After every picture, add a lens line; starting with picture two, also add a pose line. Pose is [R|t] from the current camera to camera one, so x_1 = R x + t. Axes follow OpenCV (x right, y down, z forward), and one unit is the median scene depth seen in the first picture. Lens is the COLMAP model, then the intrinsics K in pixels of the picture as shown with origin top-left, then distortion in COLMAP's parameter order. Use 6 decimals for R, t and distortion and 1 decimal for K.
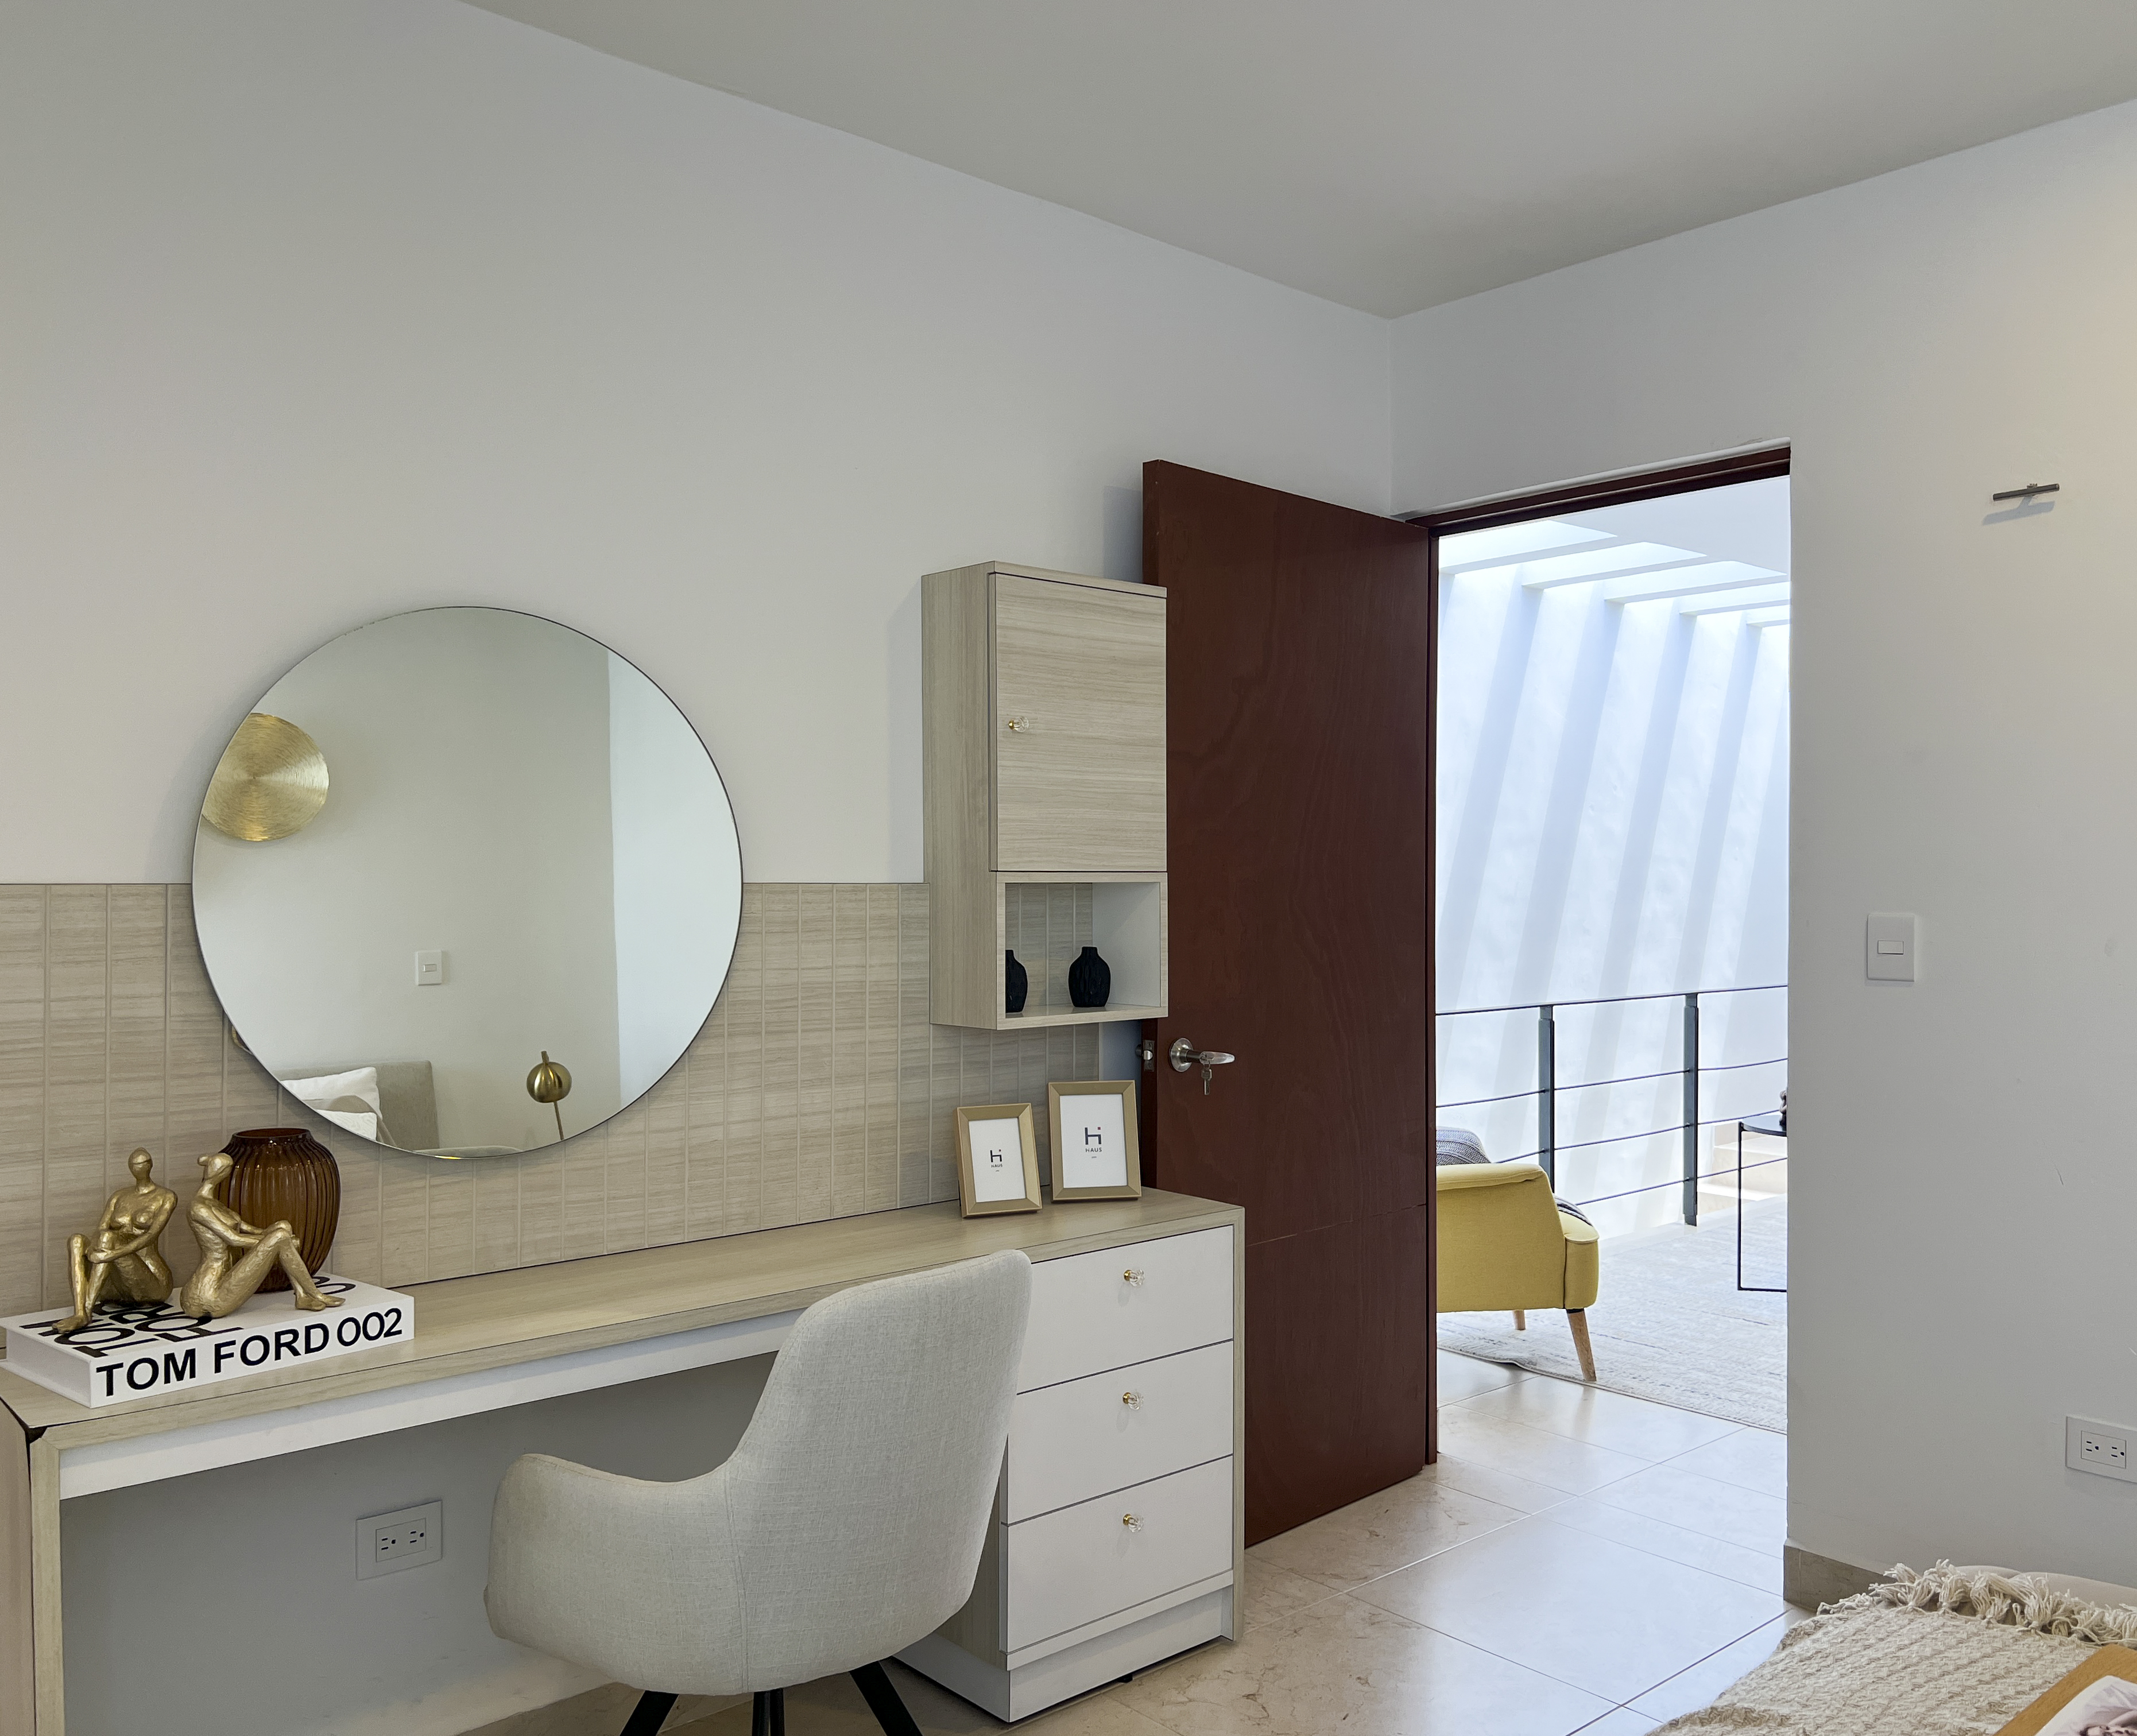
lens RADIAL K [[1727.7, 0, 1068.5], [0, 1727.7, 868.0], [0, 0, 1]] dist [-0.000546, -0.000182]
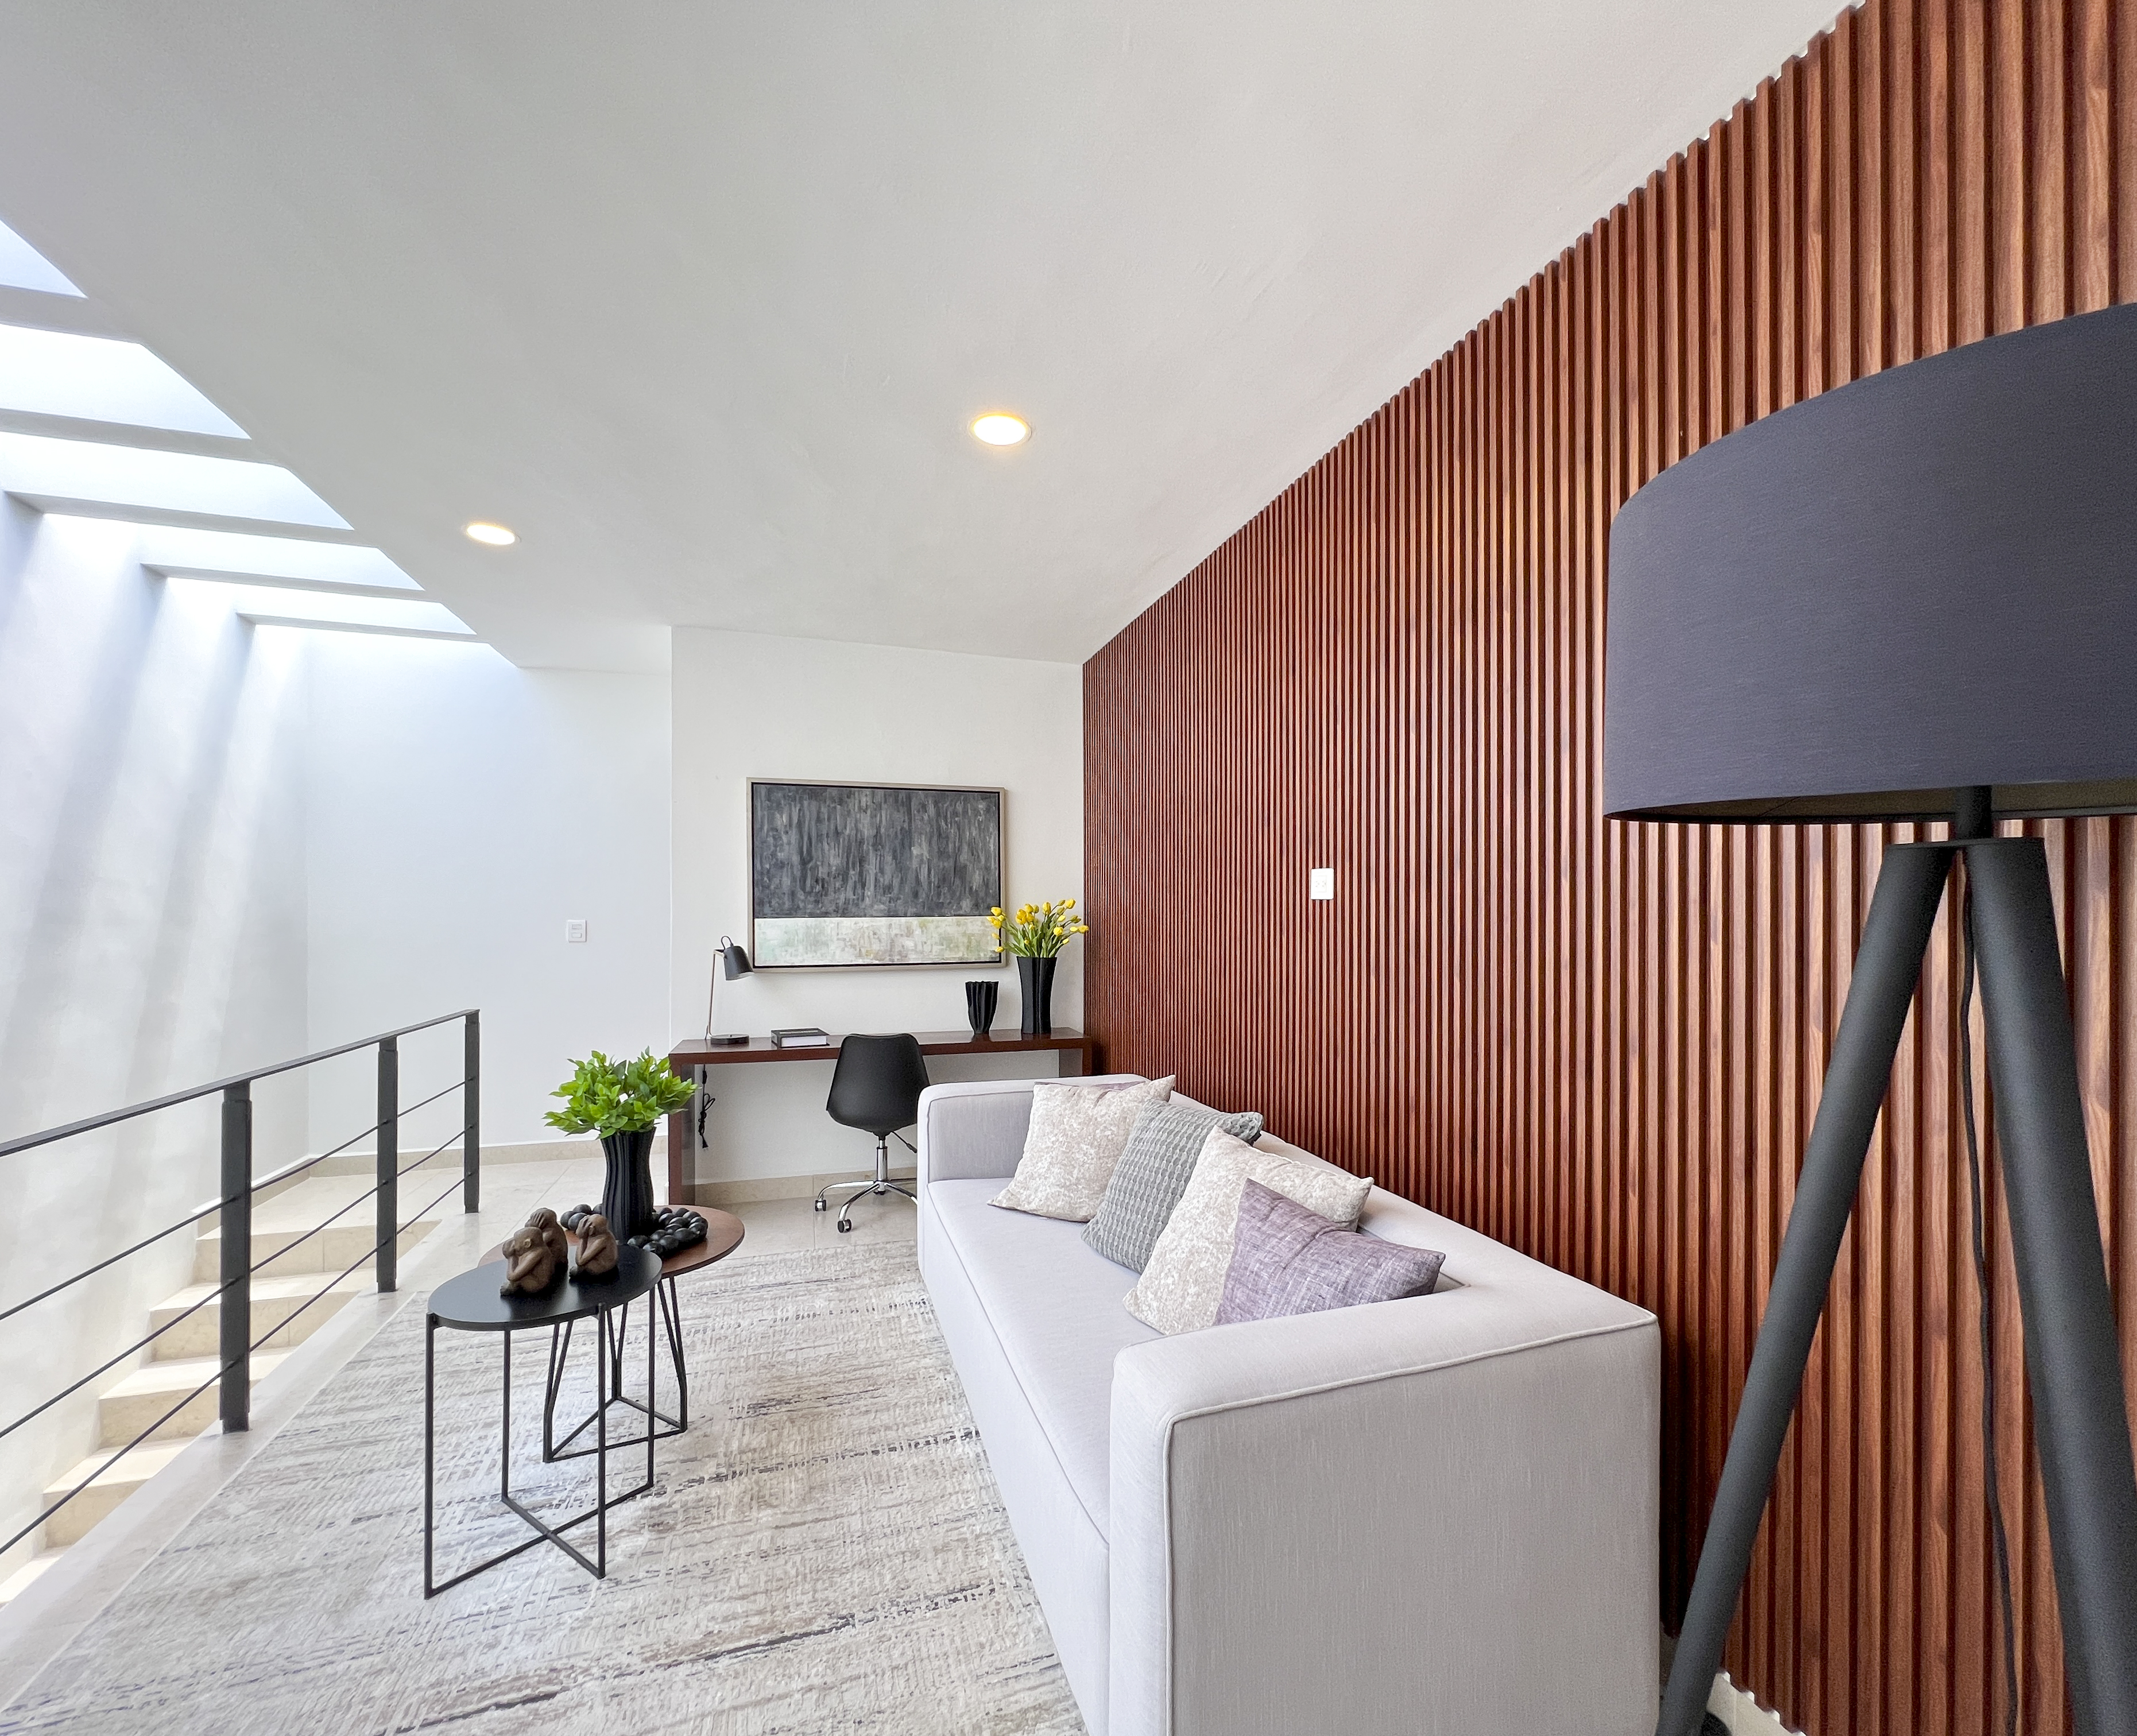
lens RADIAL K [[976.4, 0, 1068.7], [0, 976.4, 911.8], [0, 0, 1]] dist [-0.000659, -0.000110]
pose [[0.385610, 0.002207, 0.922659, 0.140170], [-0.001534, 0.999997, -0.001751, 0.009228], [-0.922660, -0.000741, 0.385613, 0.566337]]
